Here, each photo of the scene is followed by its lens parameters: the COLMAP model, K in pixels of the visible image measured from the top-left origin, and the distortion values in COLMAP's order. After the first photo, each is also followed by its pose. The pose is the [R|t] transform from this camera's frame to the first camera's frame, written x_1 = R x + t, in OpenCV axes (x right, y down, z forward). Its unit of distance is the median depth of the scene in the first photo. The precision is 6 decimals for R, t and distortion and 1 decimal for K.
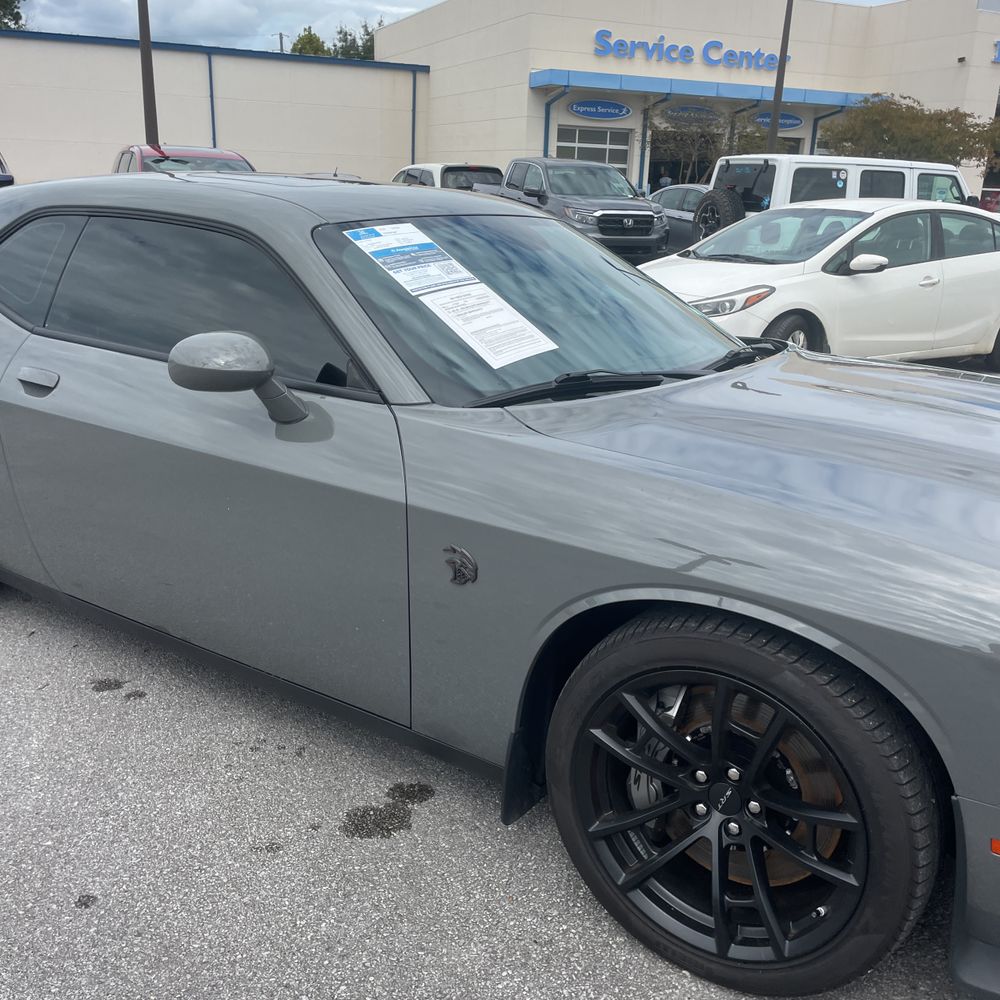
lens RADIAL K [[1021.2, 0, 510.0], [0, 1021.2, 510.8], [0, 0, 1]] dist [0.027376, 0.000000]
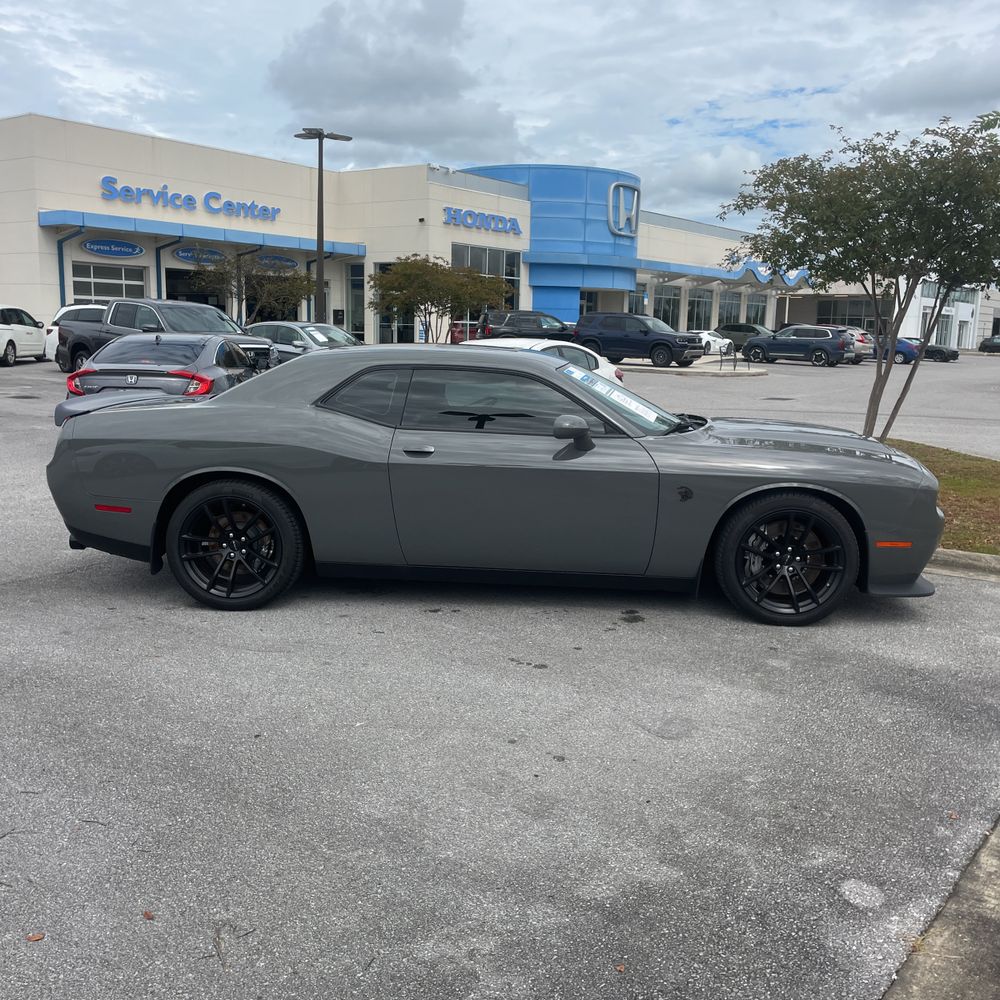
lens RADIAL K [[1021.2, 0, 511.6], [0, 1021.2, 492.8], [0, 0, 1]] dist [0.027376, 0.000000]
pose [[0.865203, -0.092490, 0.492818, -1.070468], [0.156826, 0.983447, -0.090758, 0.137307], [-0.476267, 0.155811, 0.865386, -0.658526]]
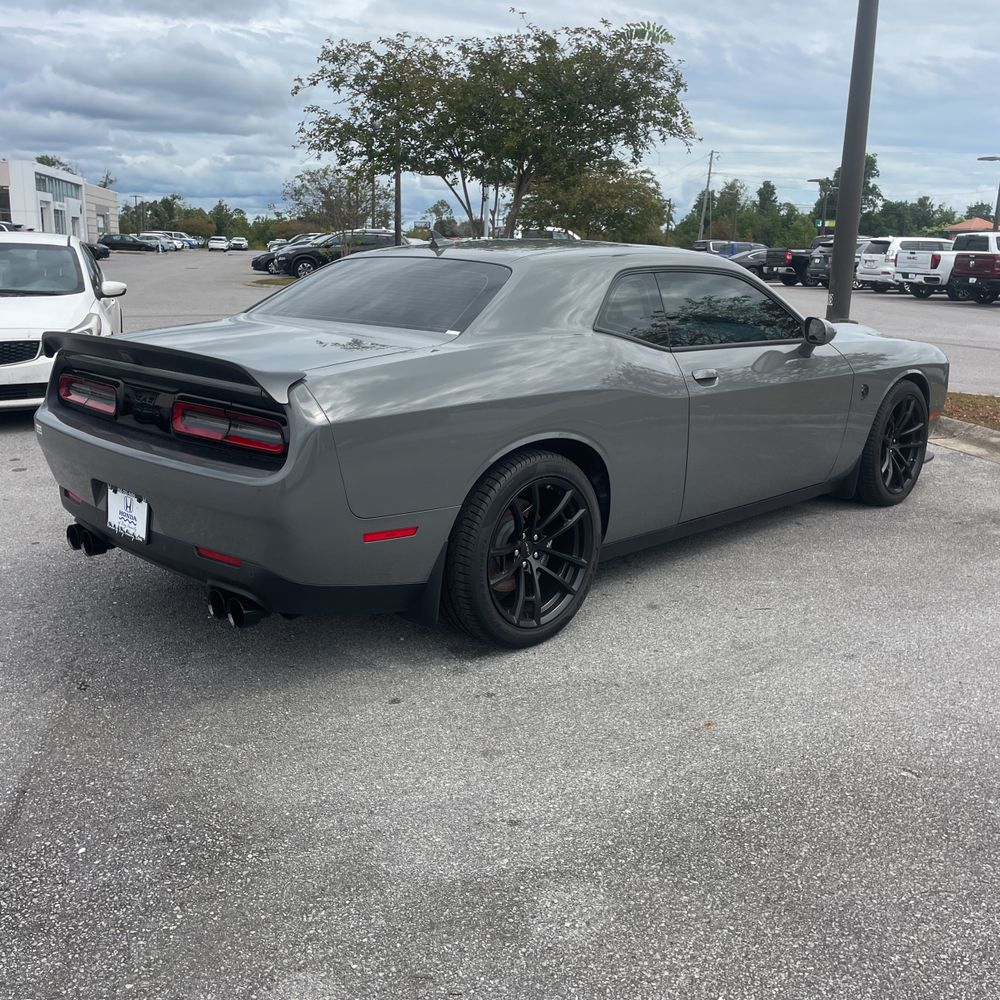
lens RADIAL K [[1021.2, 0, 508.1], [0, 1021.2, 474.1], [0, 0, 1]] dist [0.027376, 0.000000]
pose [[0.189918, -0.238513, 0.952388, -1.708558], [0.277693, 0.943482, 0.180908, -0.295385], [-0.941710, 0.230114, 0.245418, 0.773837]]
